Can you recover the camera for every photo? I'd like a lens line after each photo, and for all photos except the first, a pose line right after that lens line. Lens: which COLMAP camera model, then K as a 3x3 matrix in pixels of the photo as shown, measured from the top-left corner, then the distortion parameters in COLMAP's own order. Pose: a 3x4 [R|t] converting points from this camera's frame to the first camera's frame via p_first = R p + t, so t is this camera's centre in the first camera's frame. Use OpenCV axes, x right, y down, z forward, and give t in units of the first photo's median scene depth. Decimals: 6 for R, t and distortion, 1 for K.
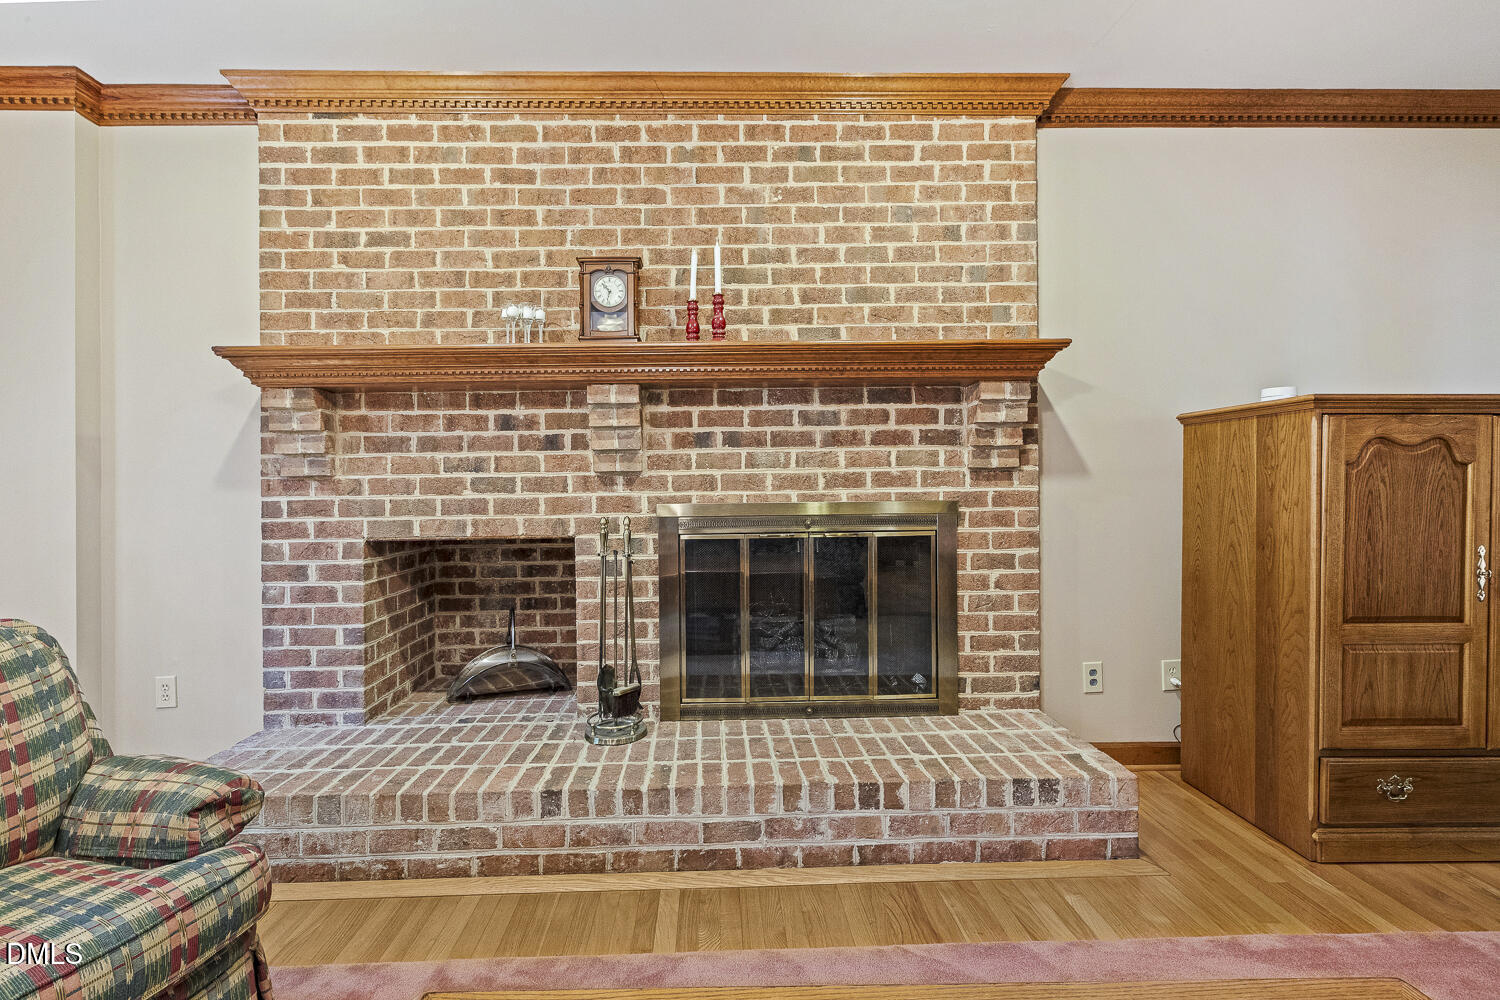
lens RADIAL K [[705.6, 0, 718.8], [0, 705.6, 490.0], [0, 0, 1]] dist [0.003957, 0.000353]
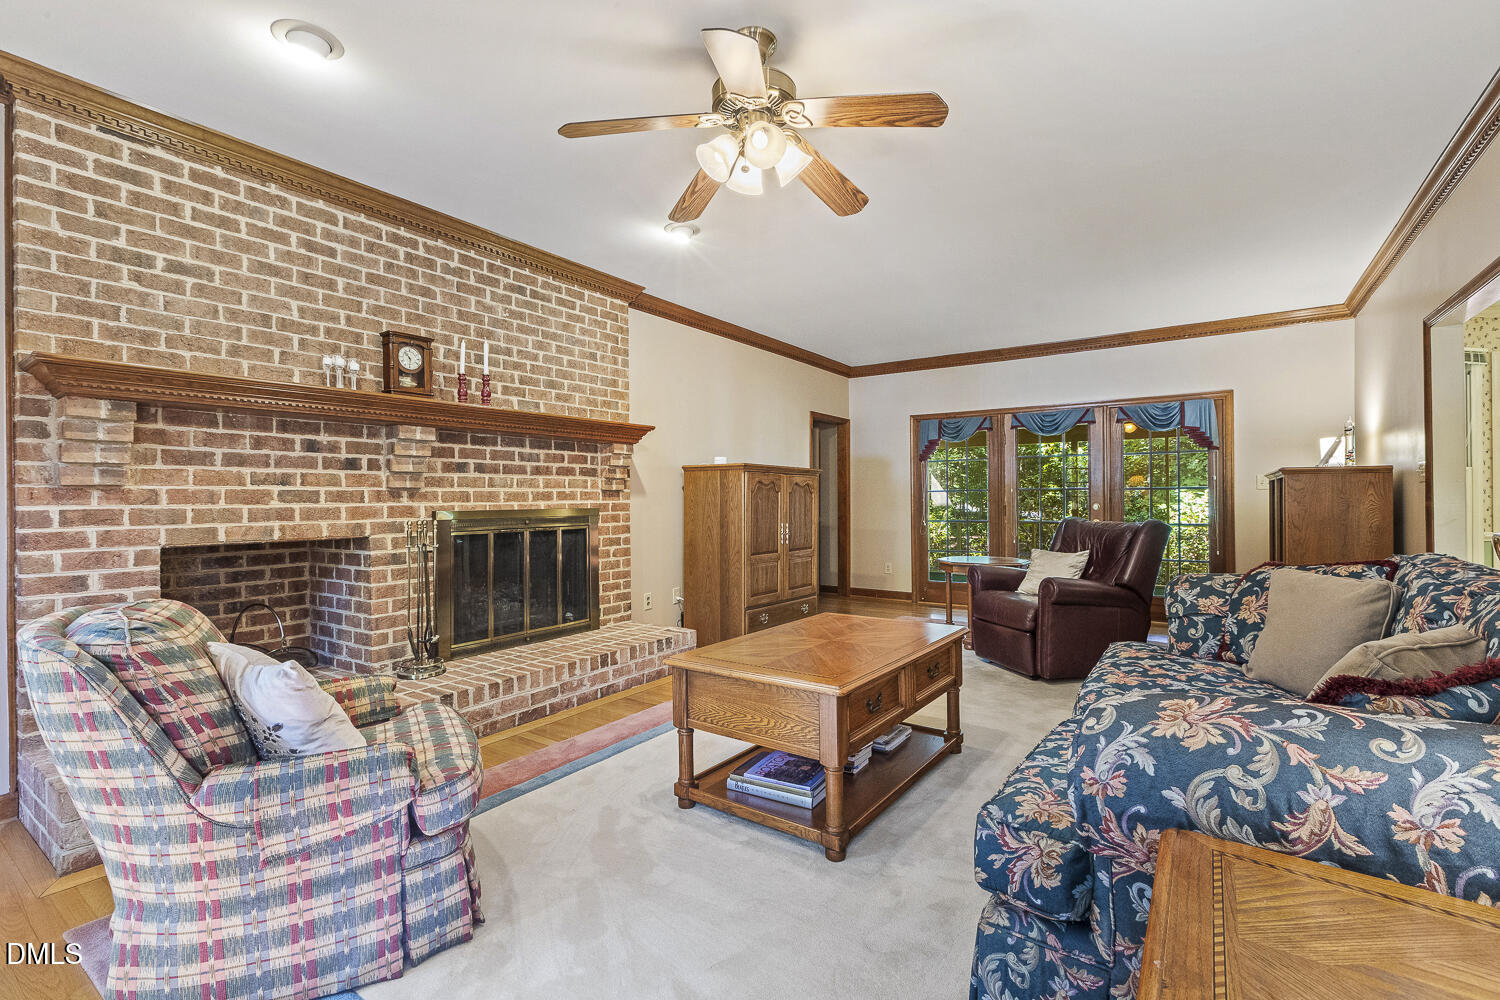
lens RADIAL K [[669.1, 0, 753.0], [0, 669.1, 506.2], [0, 0, 1]] dist [0.014624, -0.000340]
pose [[0.595566, -0.000331, 0.803306, -0.786165], [0.006390, 0.999970, -0.004325, 0.019824], [-0.803281, 0.007709, 0.595550, -0.318290]]
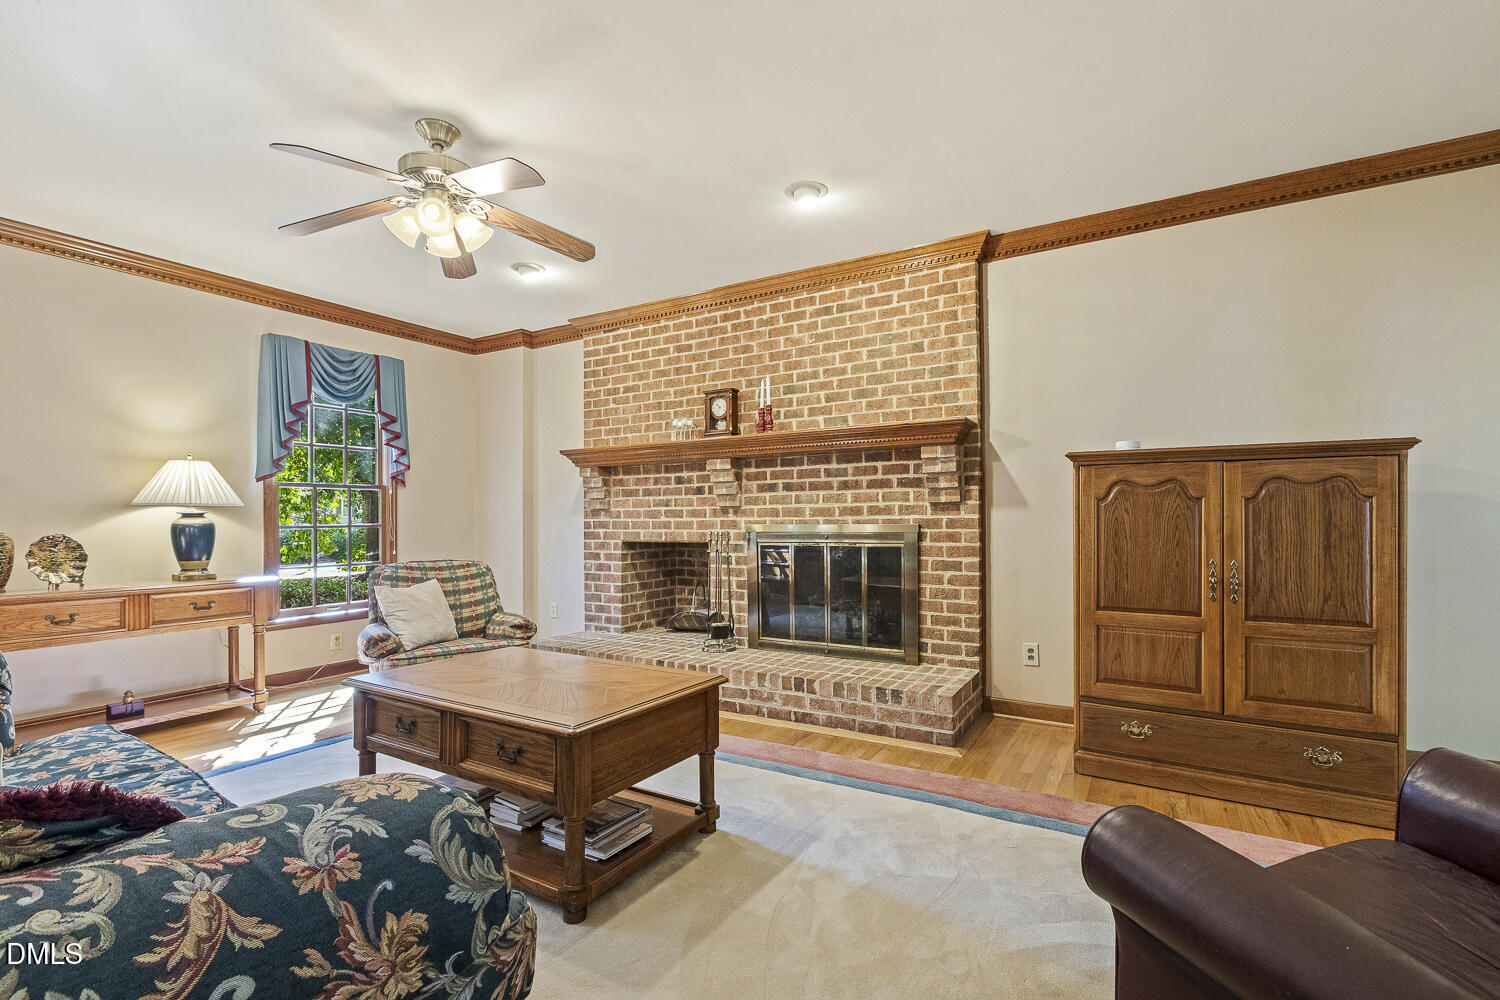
lens RADIAL K [[686.0, 0, 727.1], [0, 686.0, 518.4], [0, 0, 1]] dist [-0.000451, 0.000000]
pose [[0.839180, 0.004882, -0.543831, 0.795777], [-0.004166, 0.999988, 0.002548, 0.000423], [0.543837, 0.000127, 0.839191, -0.459085]]
